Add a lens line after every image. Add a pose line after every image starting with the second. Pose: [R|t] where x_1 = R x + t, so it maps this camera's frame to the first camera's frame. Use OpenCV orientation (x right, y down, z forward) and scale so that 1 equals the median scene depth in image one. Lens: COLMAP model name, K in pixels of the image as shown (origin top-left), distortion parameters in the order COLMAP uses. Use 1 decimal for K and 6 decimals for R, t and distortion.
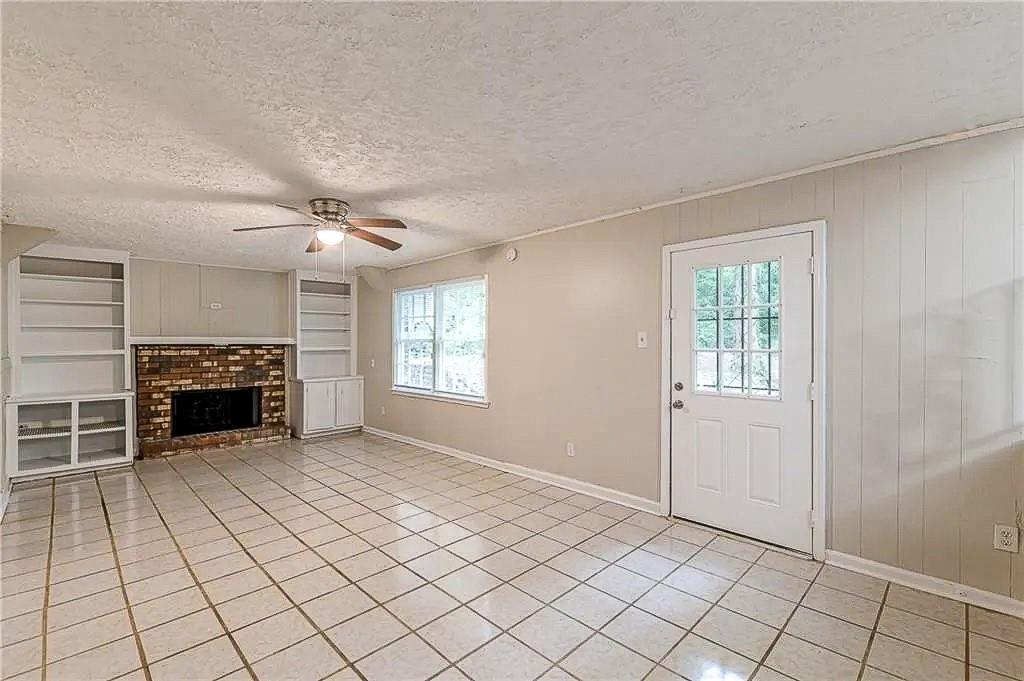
lens RADIAL K [[450.2, 0, 512.7], [0, 450.2, 340.2], [0, 0, 1]] dist [0.004010, -0.000446]
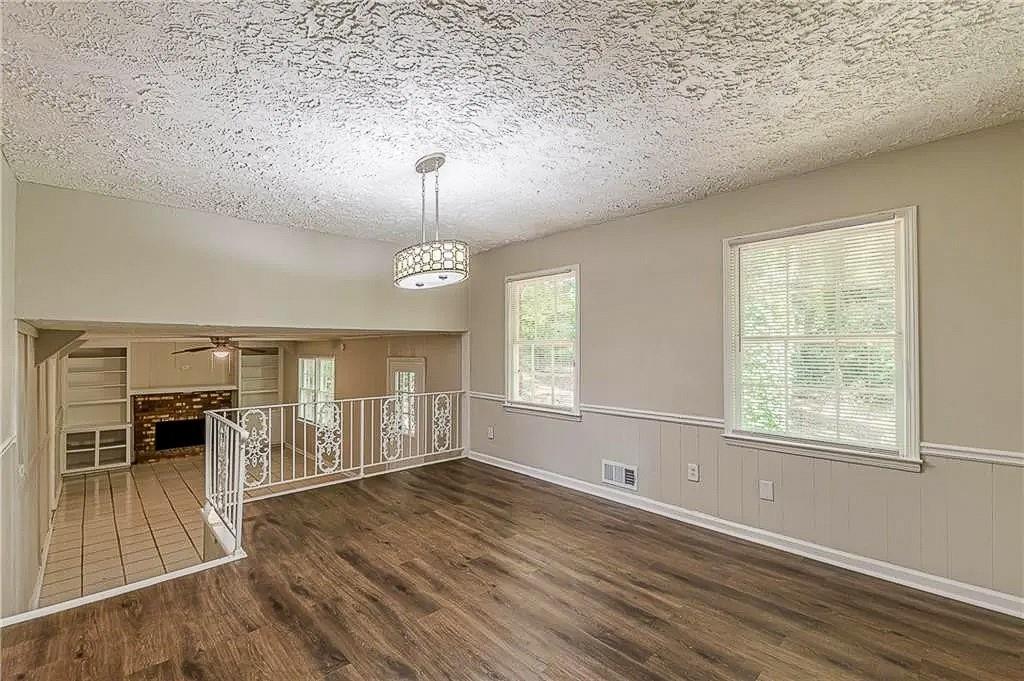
lens RADIAL K [[450.2, 0, 513.9], [0, 450.2, 340.2], [0, 0, 1]] dist [0.004010, -0.000446]
pose [[0.999537, -0.000879, -0.030428, 0.600977], [0.000392, 0.999872, -0.016017, -0.160138], [0.030438, 0.015997, 0.999409, -0.607996]]
